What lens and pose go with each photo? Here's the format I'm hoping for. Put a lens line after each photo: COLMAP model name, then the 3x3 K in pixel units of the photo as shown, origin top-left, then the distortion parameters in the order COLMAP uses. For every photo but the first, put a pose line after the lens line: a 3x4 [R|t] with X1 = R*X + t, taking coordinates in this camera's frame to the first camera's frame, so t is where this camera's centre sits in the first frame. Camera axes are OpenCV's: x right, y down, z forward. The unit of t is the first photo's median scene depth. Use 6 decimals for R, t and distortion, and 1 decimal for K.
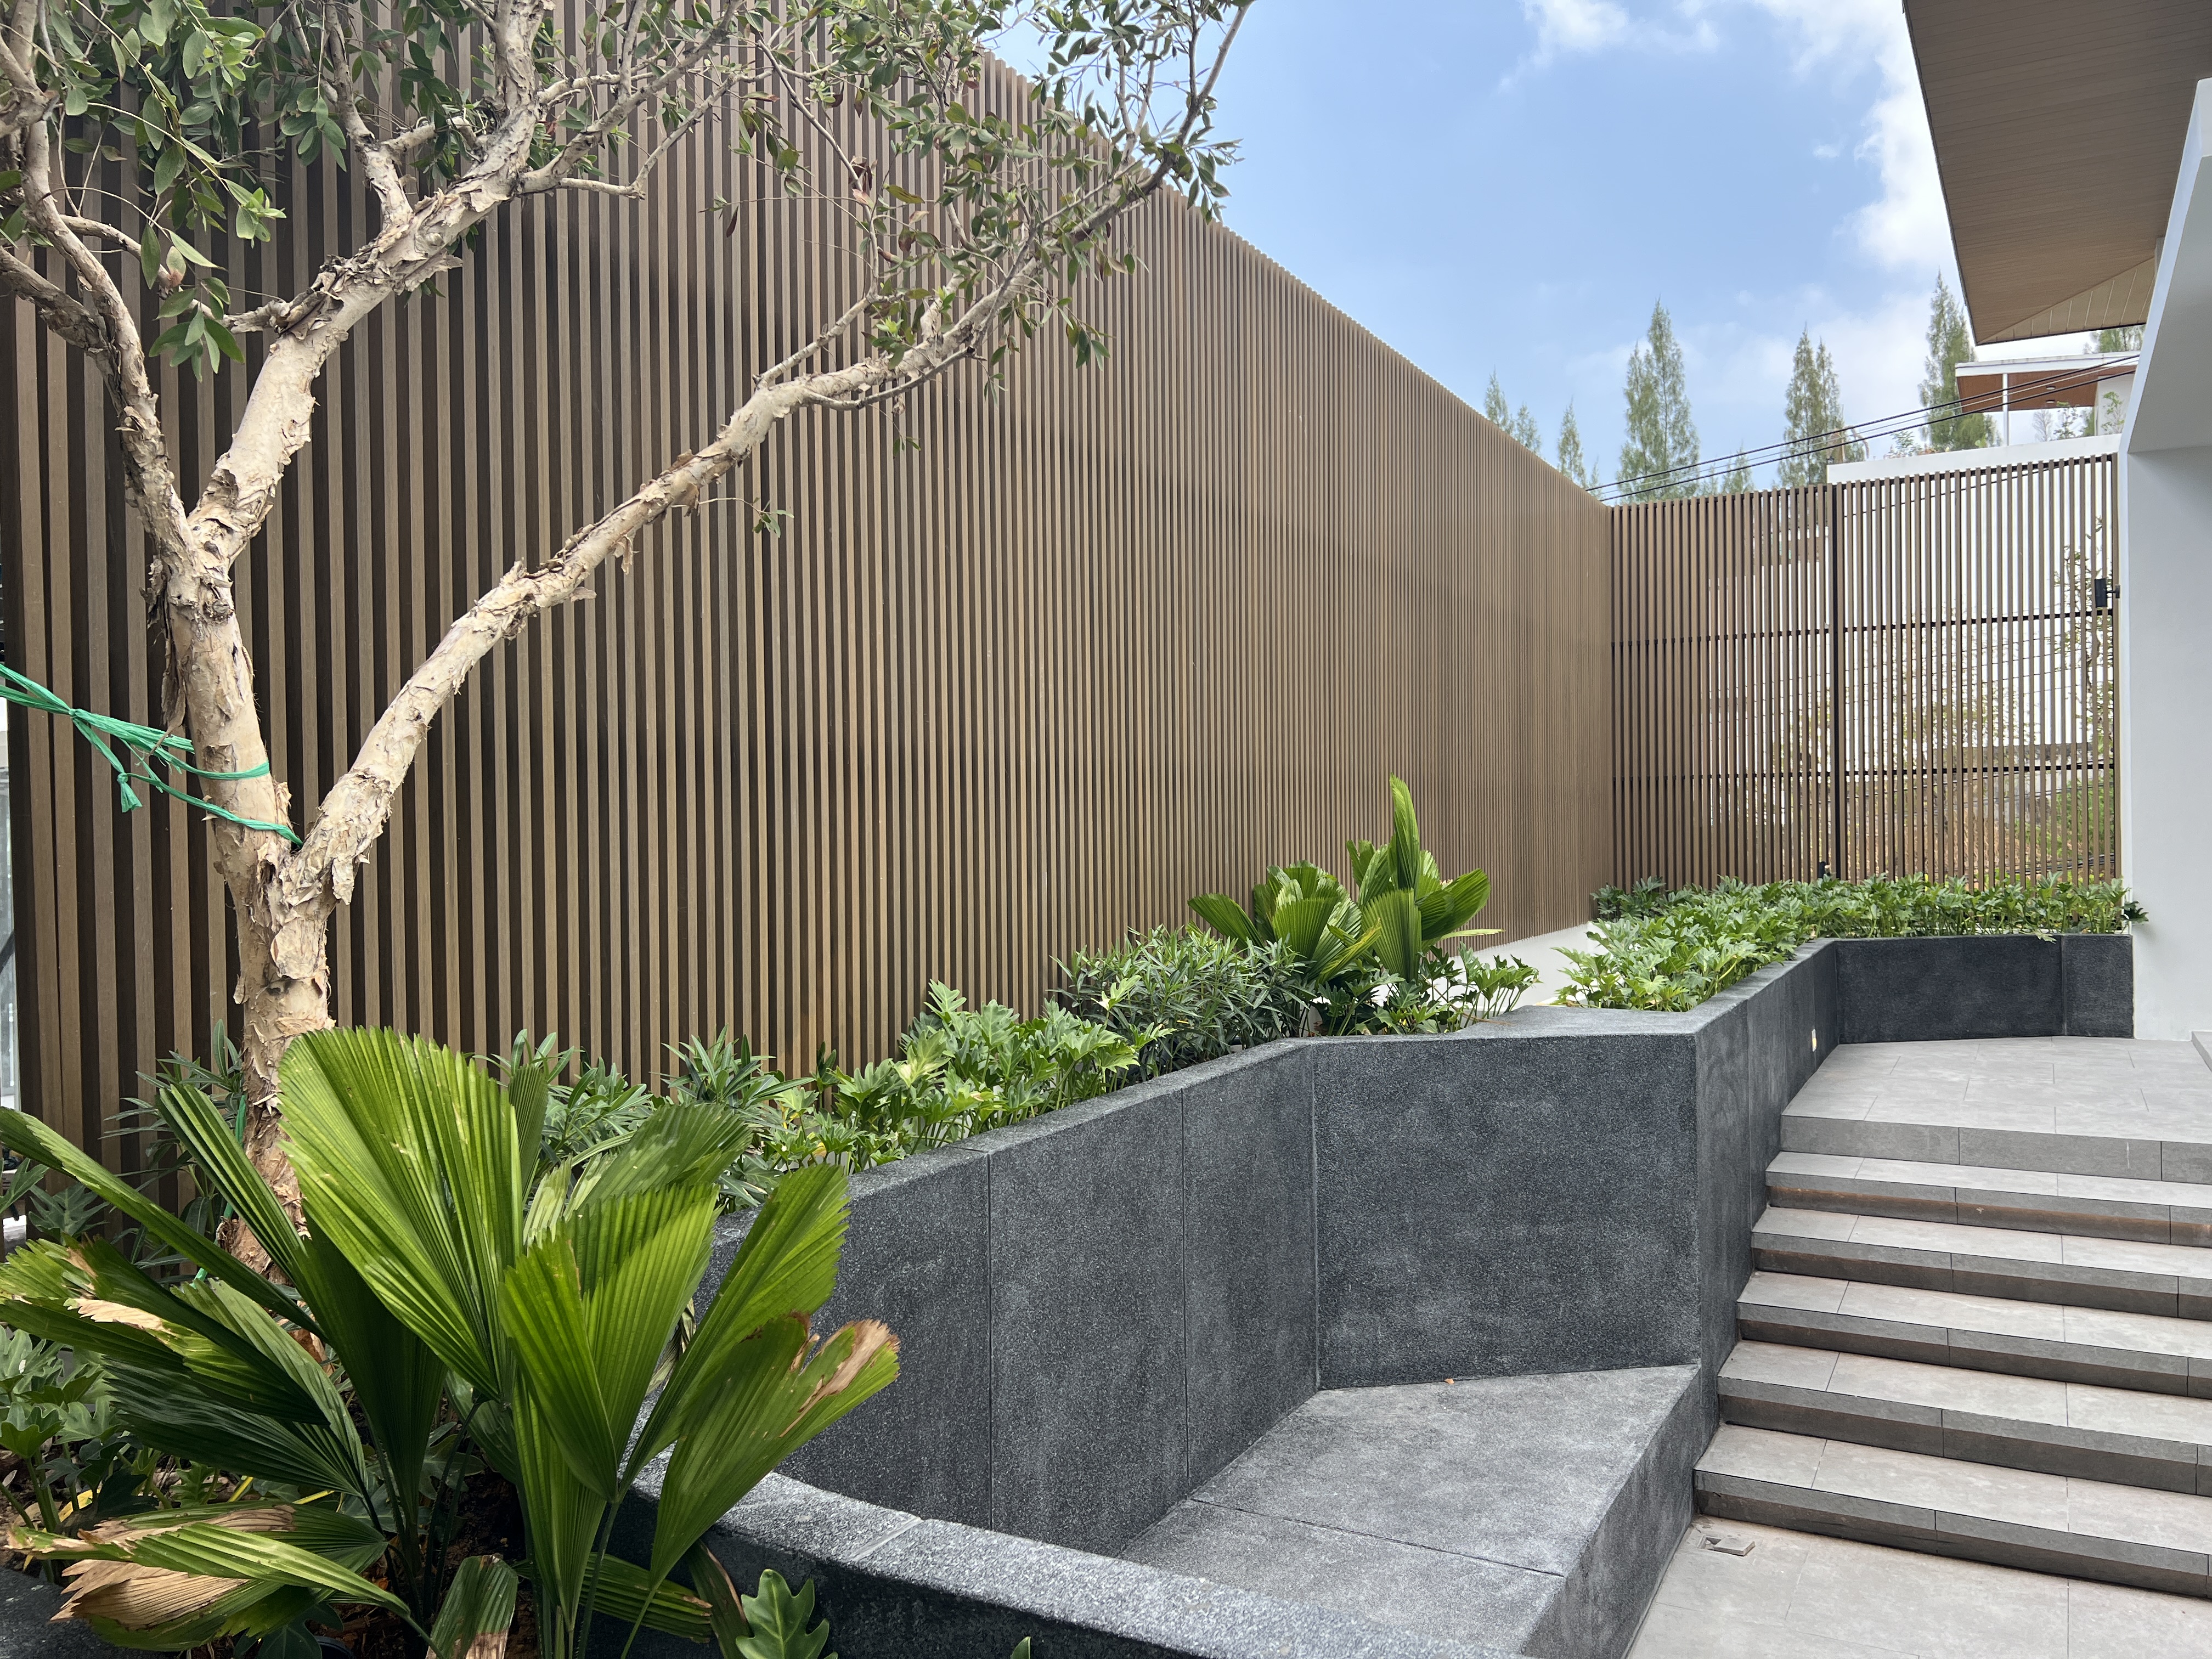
lens RADIAL K [[1667.5, 0, 1106.0], [0, 1667.5, 829.5], [0, 0, 1]] dist [0.038118, -0.025934]
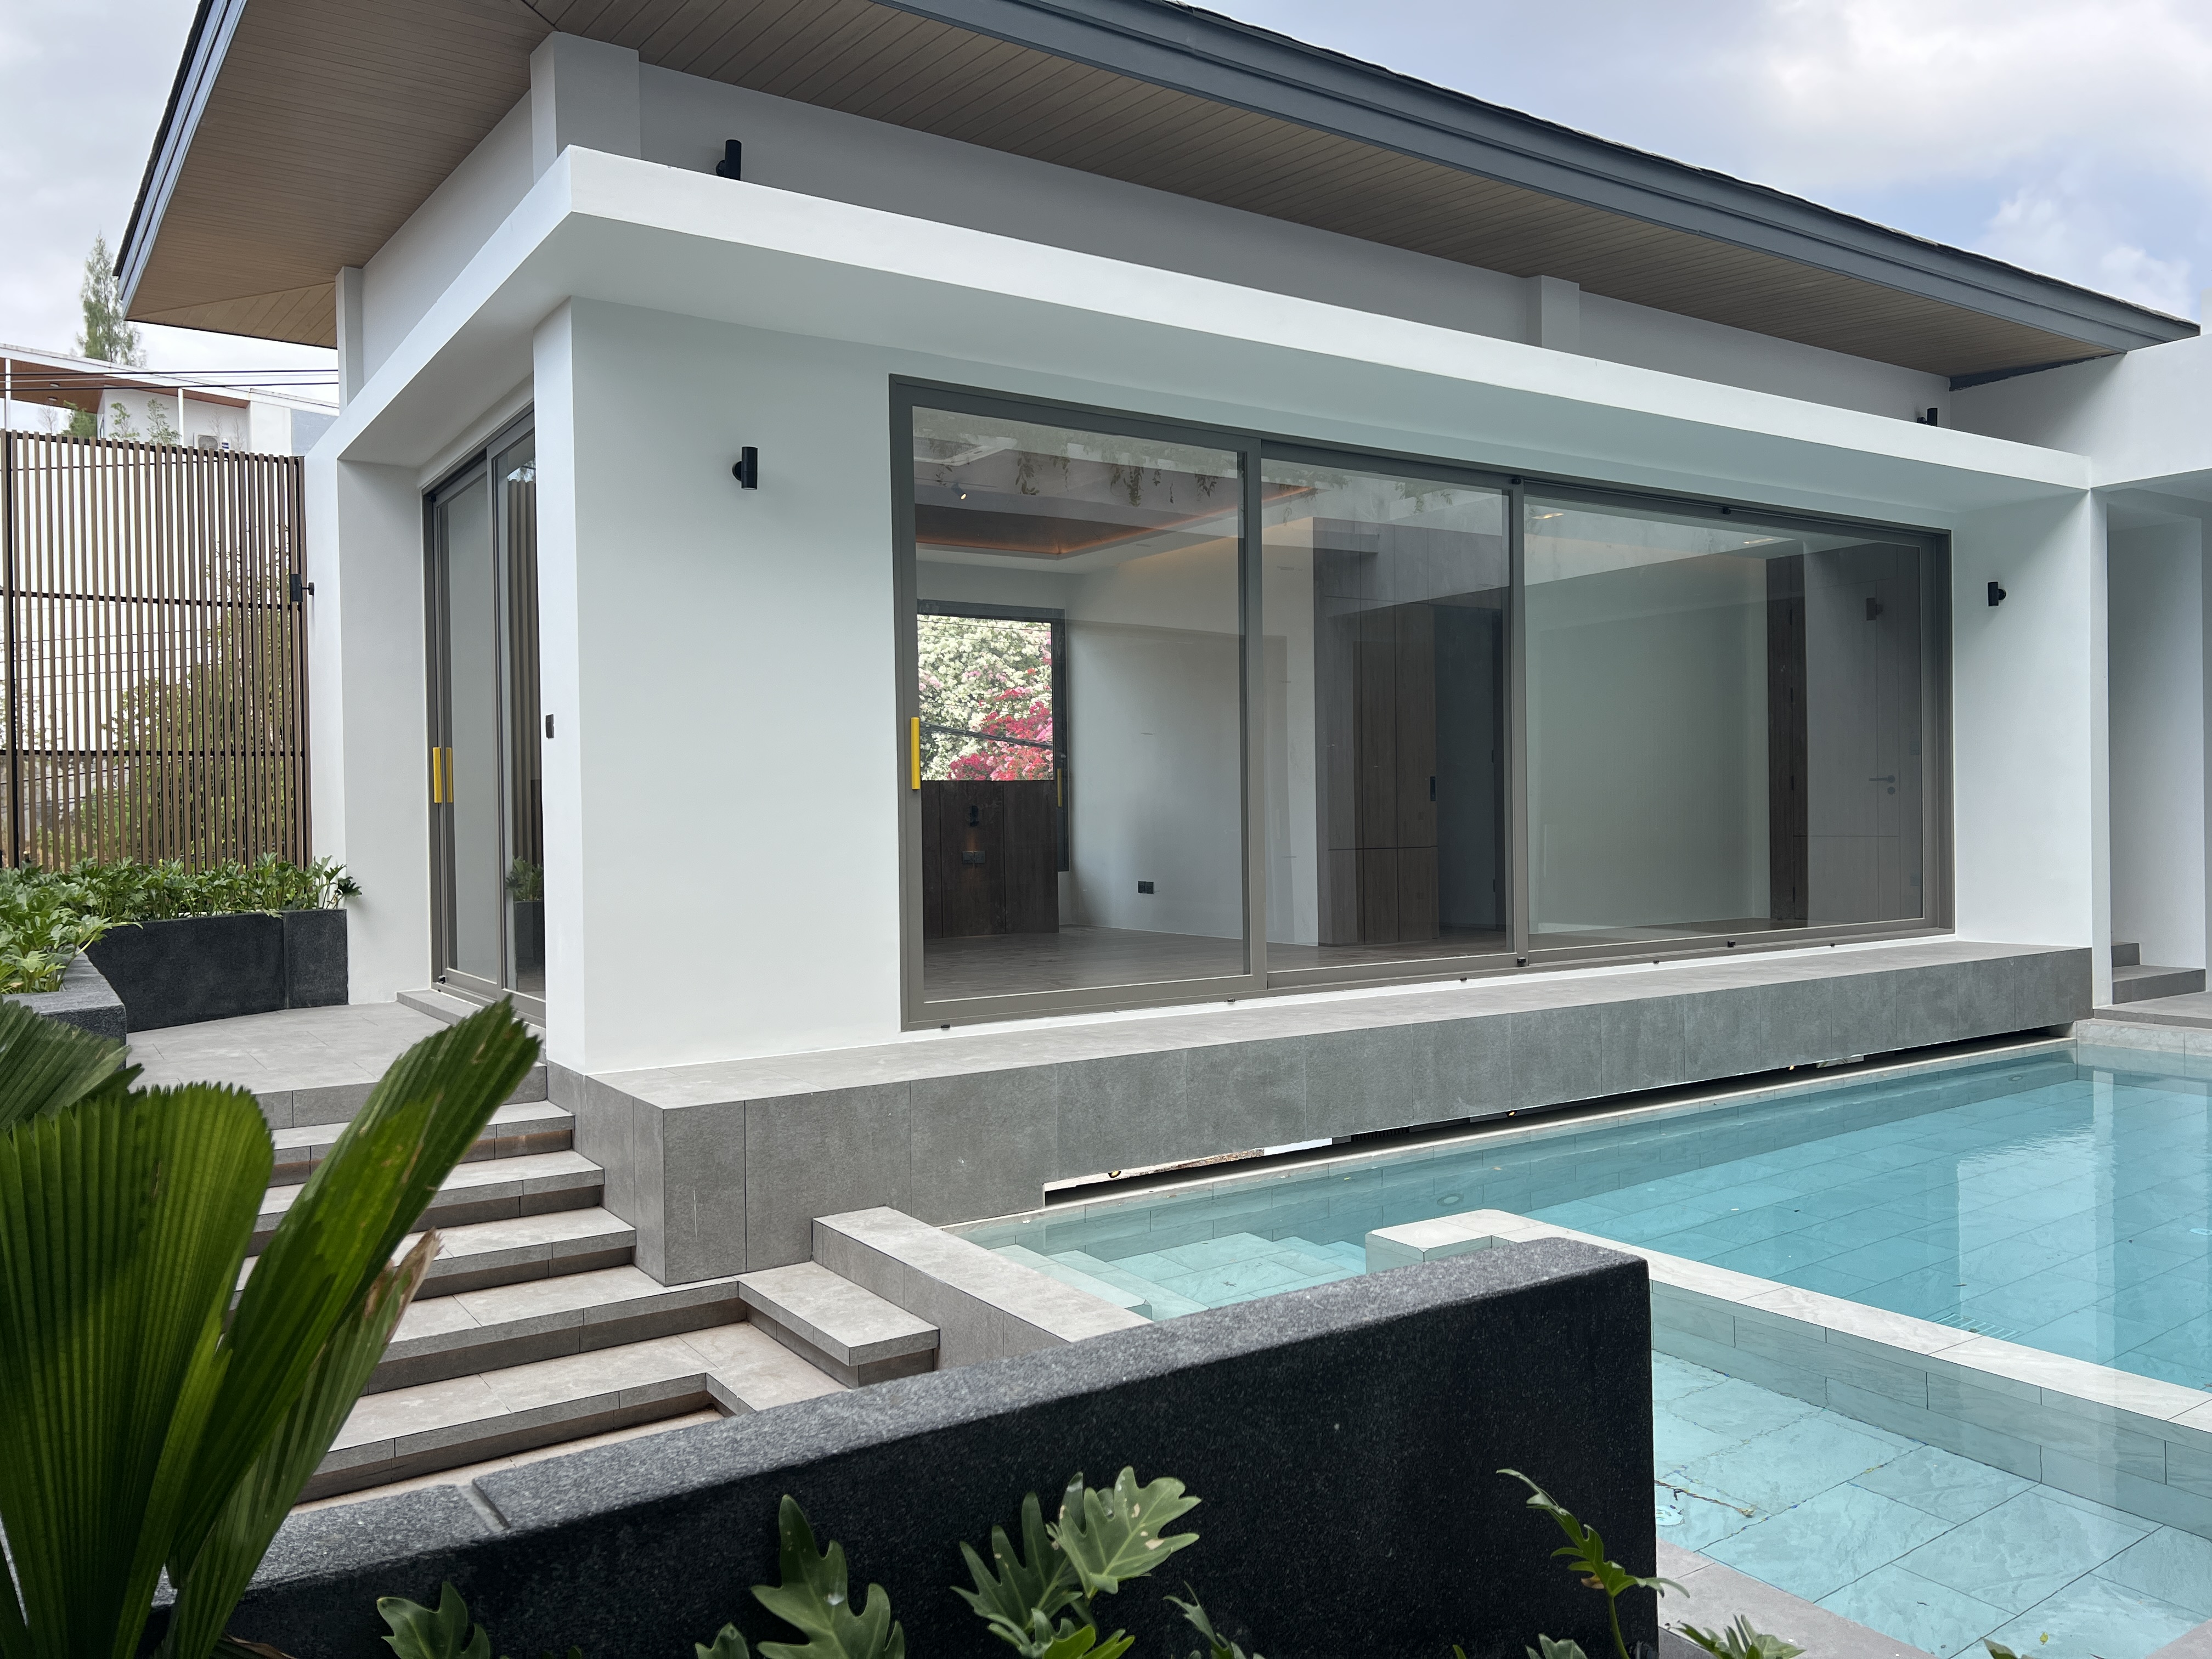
lens RADIAL K [[1673.9, 0, 1113.9], [0, 1673.9, 828.8], [0, 0, 1]] dist [0.068613, -0.077983]
pose [[0.457908, -0.001679, 0.888998, -0.215082], [0.012619, 0.999910, -0.004612, 0.040373], [-0.888910, 0.013330, 0.457888, 0.126365]]
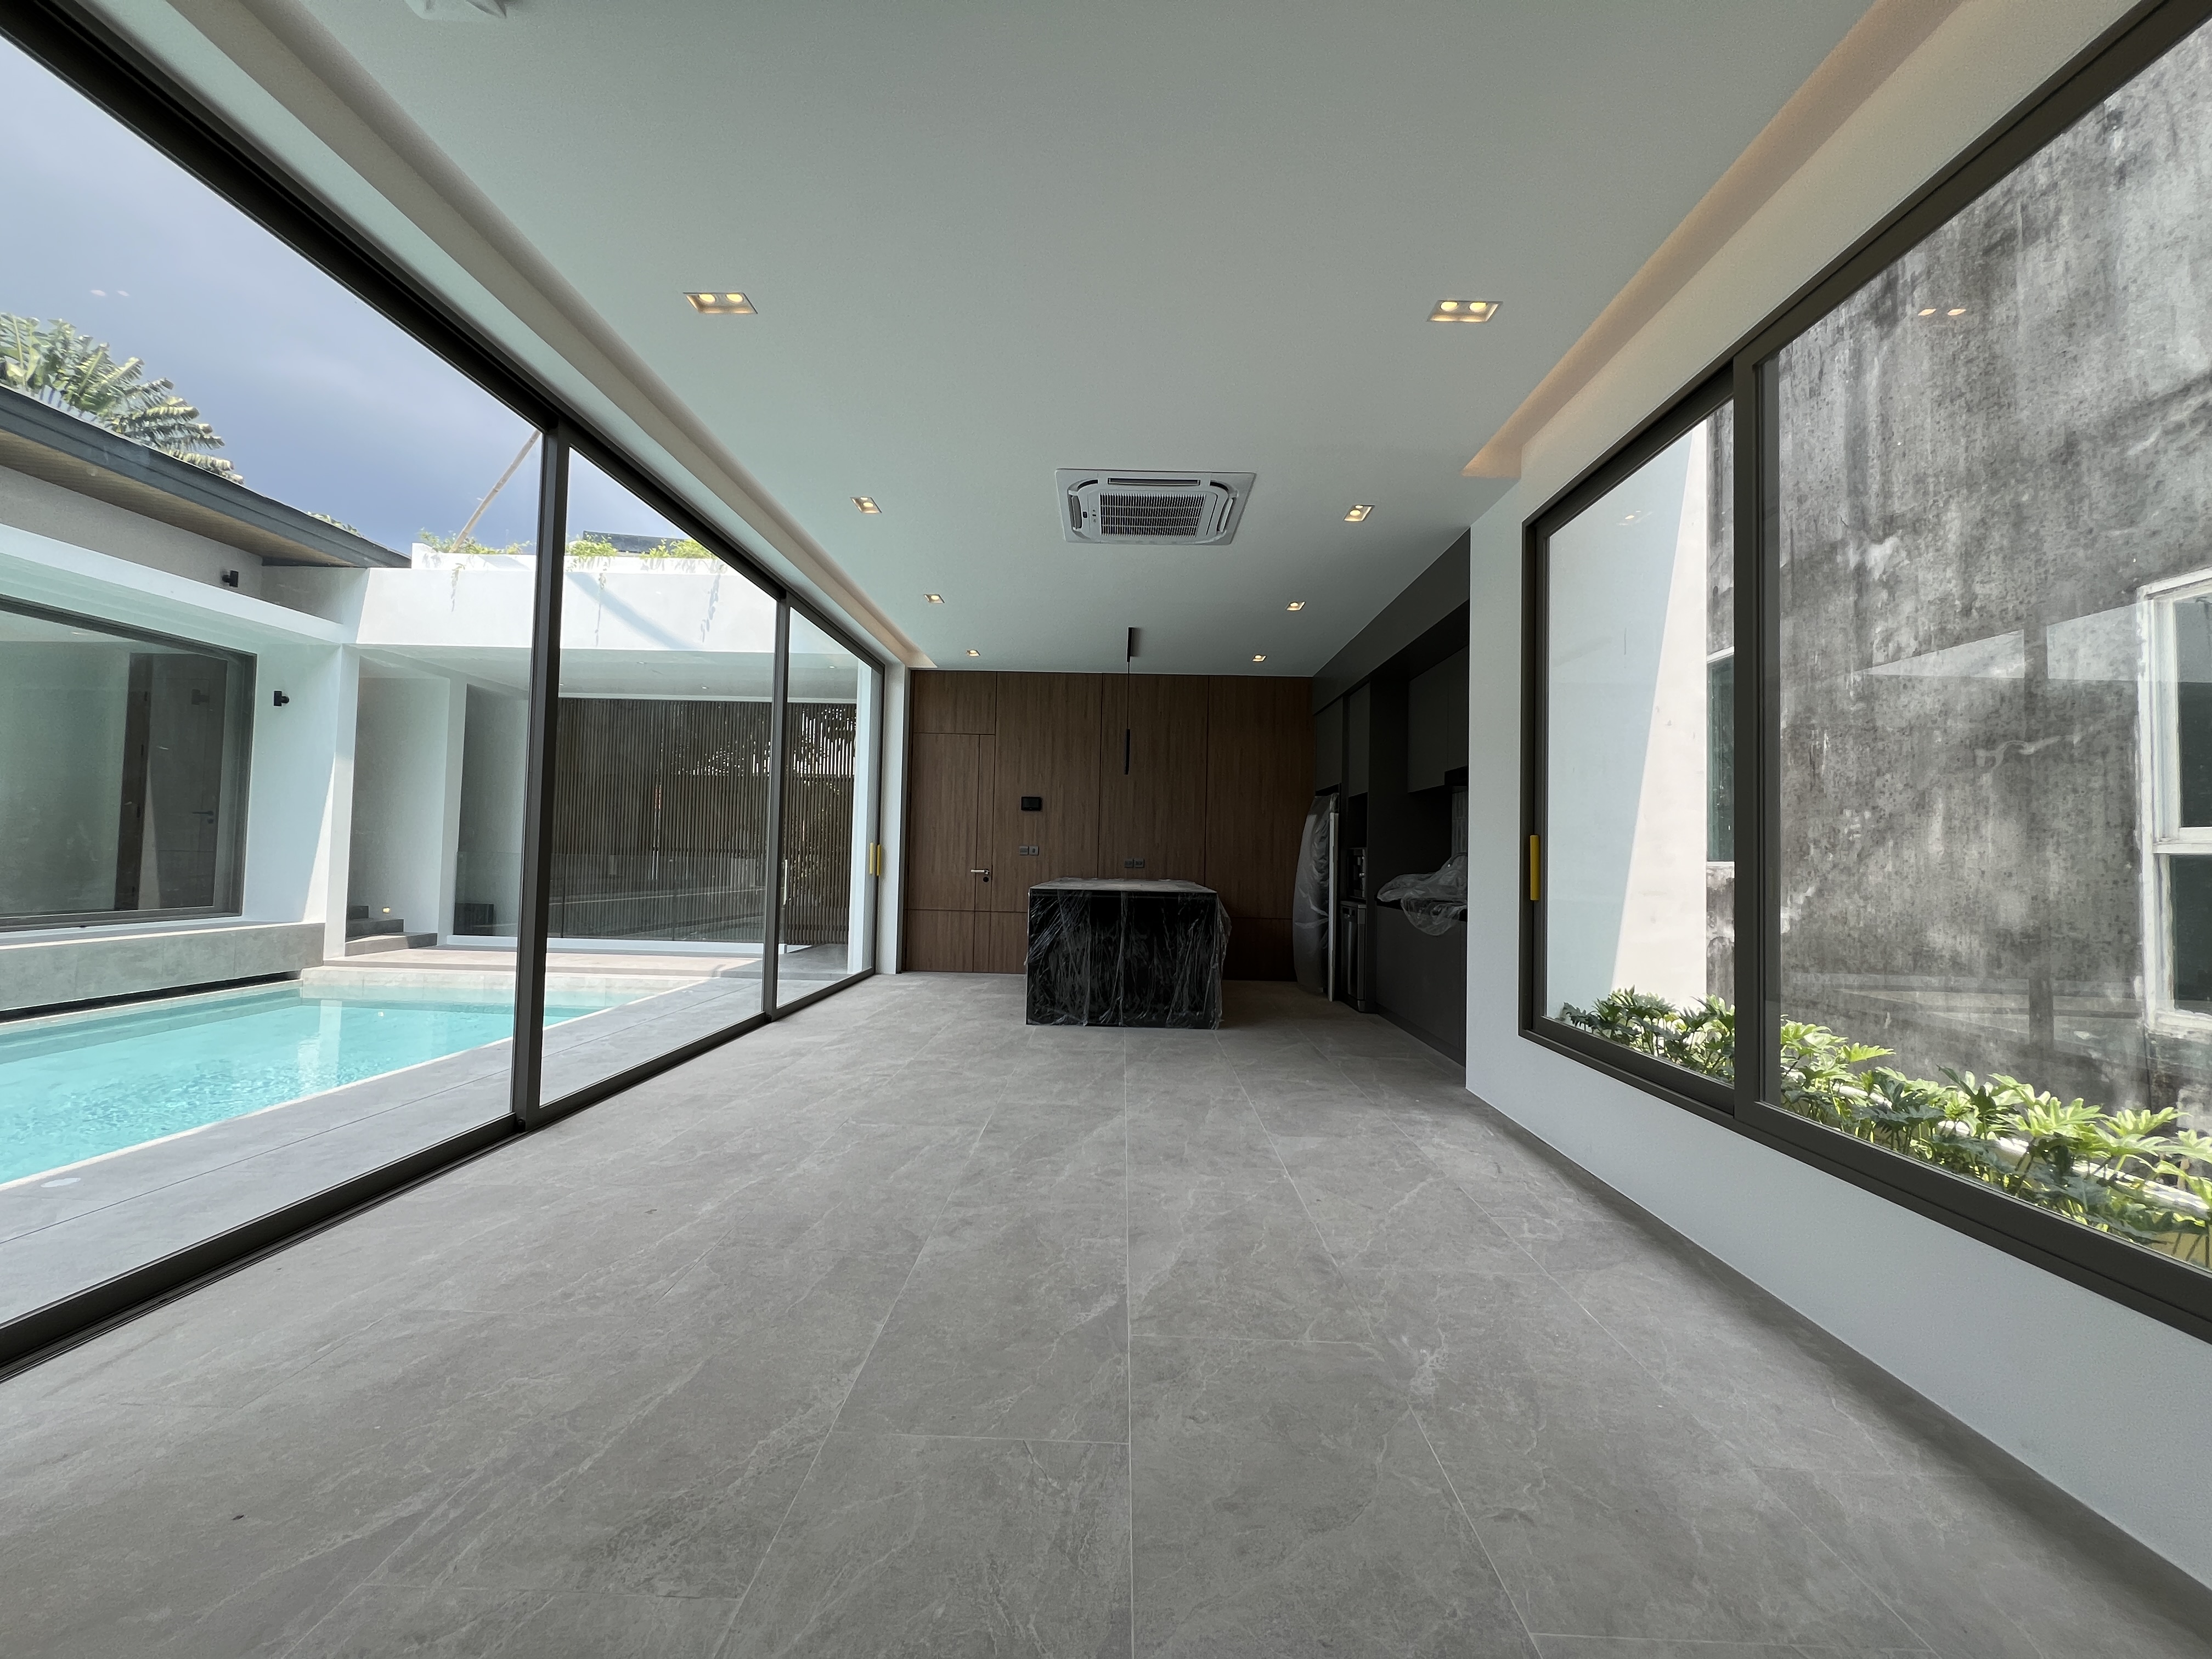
lens RADIAL K [[888.8, 0, 1103.1], [0, 888.8, 826.2], [0, 0, 1]] dist [0.002721, -0.000127]
pose [[-0.463966, 0.034805, 0.885169, -0.109426], [-0.014330, 0.998802, -0.046784, 0.061265], [-0.885737, -0.034391, -0.462912, -0.588684]]
